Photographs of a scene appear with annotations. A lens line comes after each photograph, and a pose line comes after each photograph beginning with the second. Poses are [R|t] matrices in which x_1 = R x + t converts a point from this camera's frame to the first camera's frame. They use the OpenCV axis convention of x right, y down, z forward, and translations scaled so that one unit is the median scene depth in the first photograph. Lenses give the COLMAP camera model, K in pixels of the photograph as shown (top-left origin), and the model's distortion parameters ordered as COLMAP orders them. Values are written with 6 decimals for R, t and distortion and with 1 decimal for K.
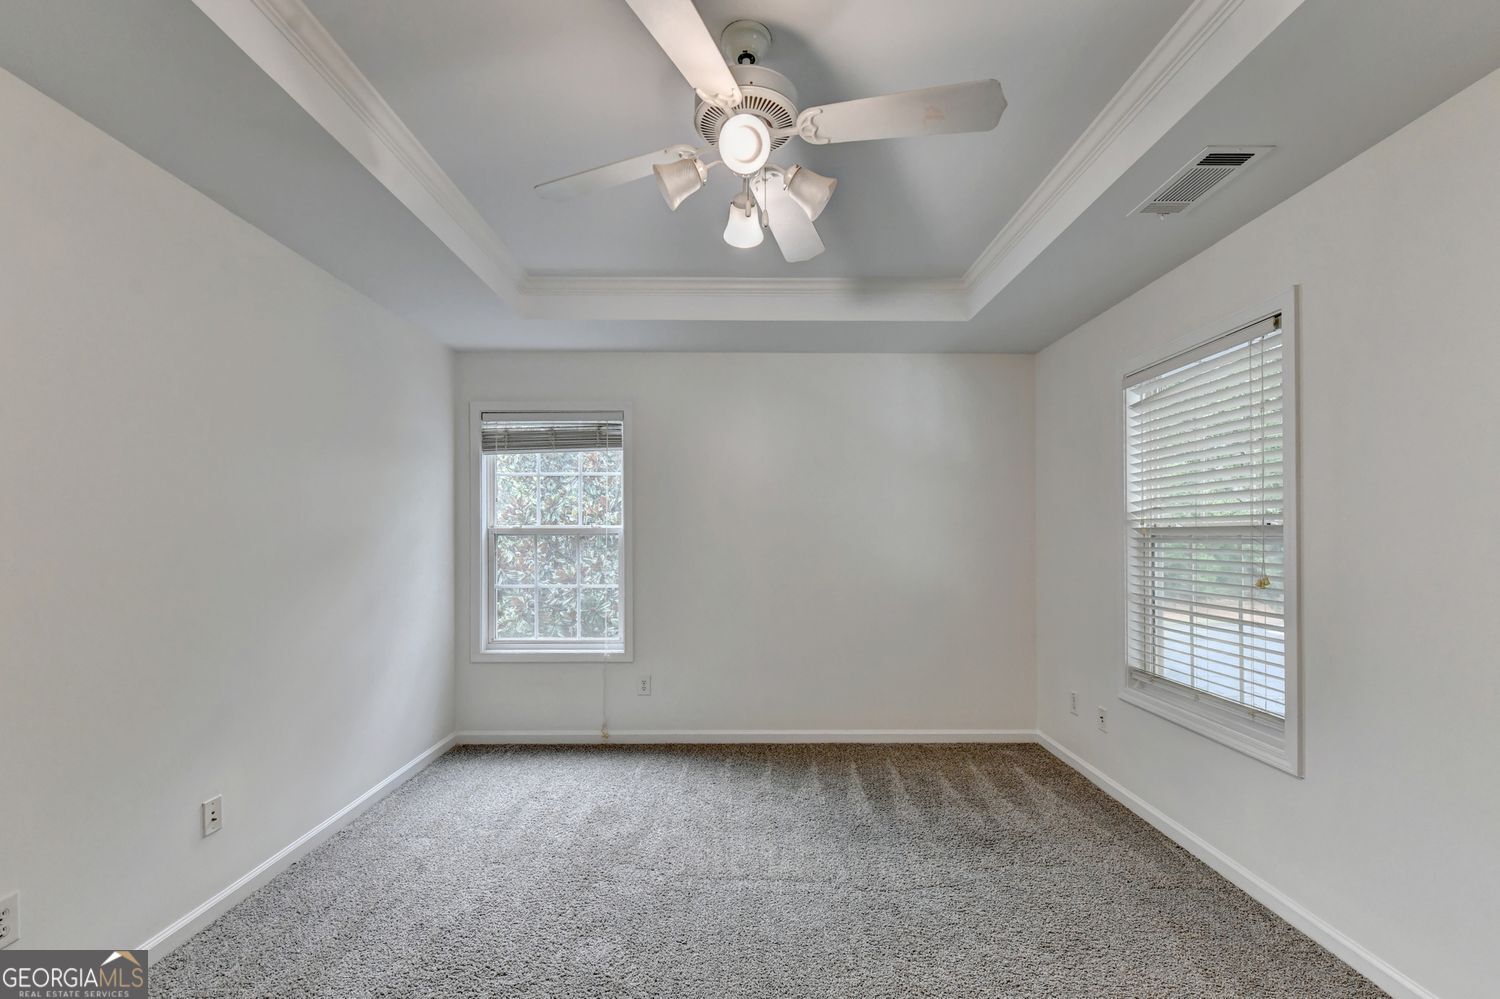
lens RADIAL K [[624.1, 0, 744.5], [0, 624.1, 540.2], [0, 0, 1]] dist [-0.006926, -0.001180]
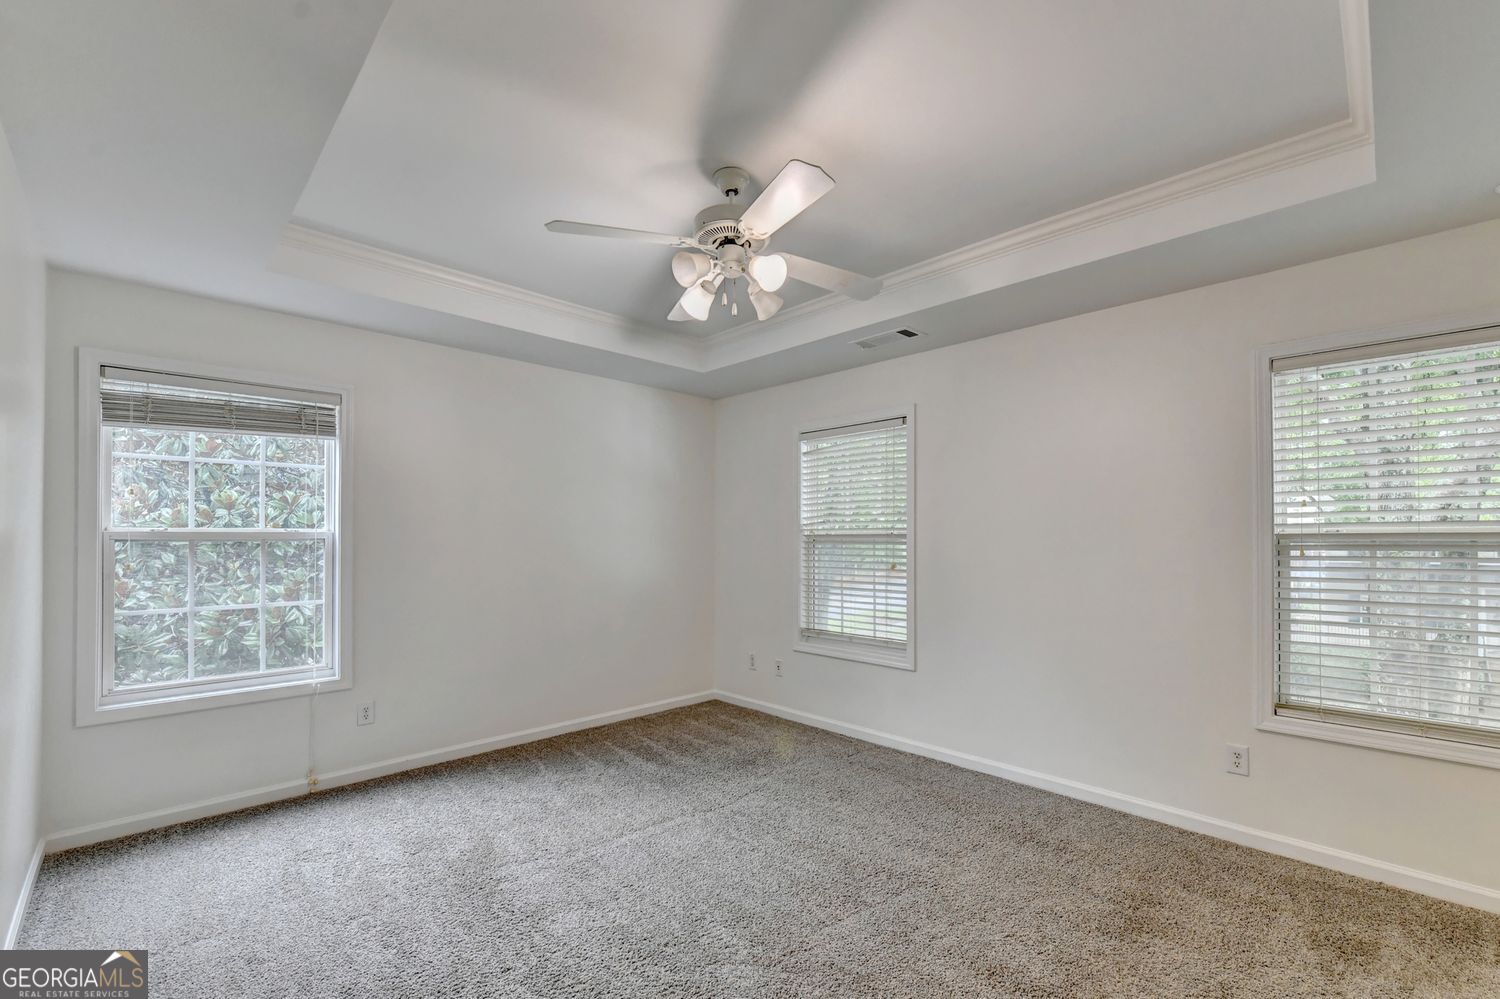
lens RADIAL K [[624.1, 0, 771.3], [0, 624.1, 549.9], [0, 0, 1]] dist [-0.006926, -0.001180]
pose [[0.716567, -0.013904, 0.697379, -0.397537], [0.007384, 0.999896, 0.012348, -0.001976], [-0.697479, -0.003699, 0.716596, -0.017648]]
